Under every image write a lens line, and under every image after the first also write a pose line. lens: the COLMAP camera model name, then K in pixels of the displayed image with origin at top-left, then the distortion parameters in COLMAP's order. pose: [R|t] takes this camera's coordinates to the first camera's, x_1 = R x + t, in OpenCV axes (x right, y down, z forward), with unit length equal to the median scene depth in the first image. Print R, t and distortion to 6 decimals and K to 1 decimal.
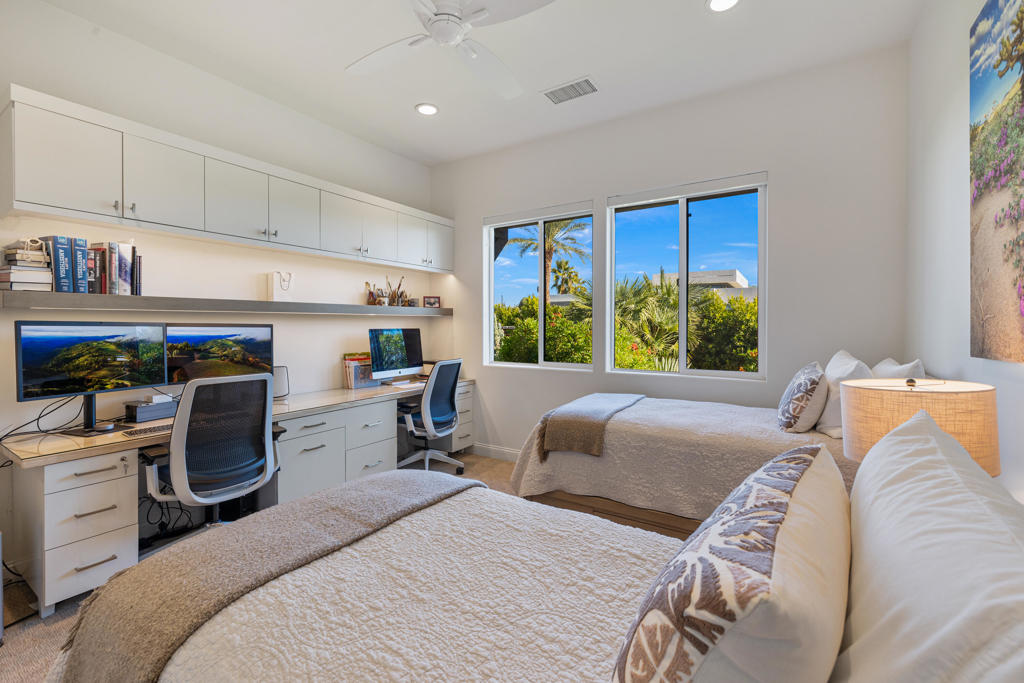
lens RADIAL K [[438.6, 0, 518.6], [0, 438.6, 326.9], [0, 0, 1]] dist [0.001249, 0.000100]
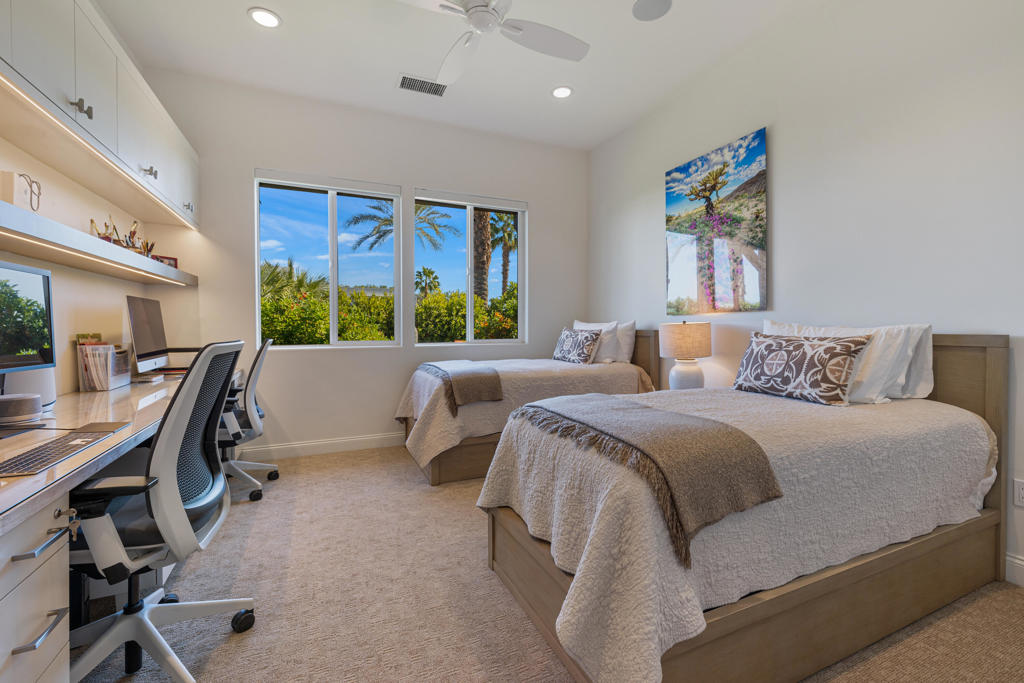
lens RADIAL K [[445.3, 0, 518.4], [0, 445.3, 324.8], [0, 0, 1]] dist [0.001528, 0.000372]
pose [[0.536802, 0.000183, 0.843708, -0.606803], [0.004599, 0.999984, -0.003143, 0.054994], [-0.843695, 0.005567, 0.536793, 0.179033]]
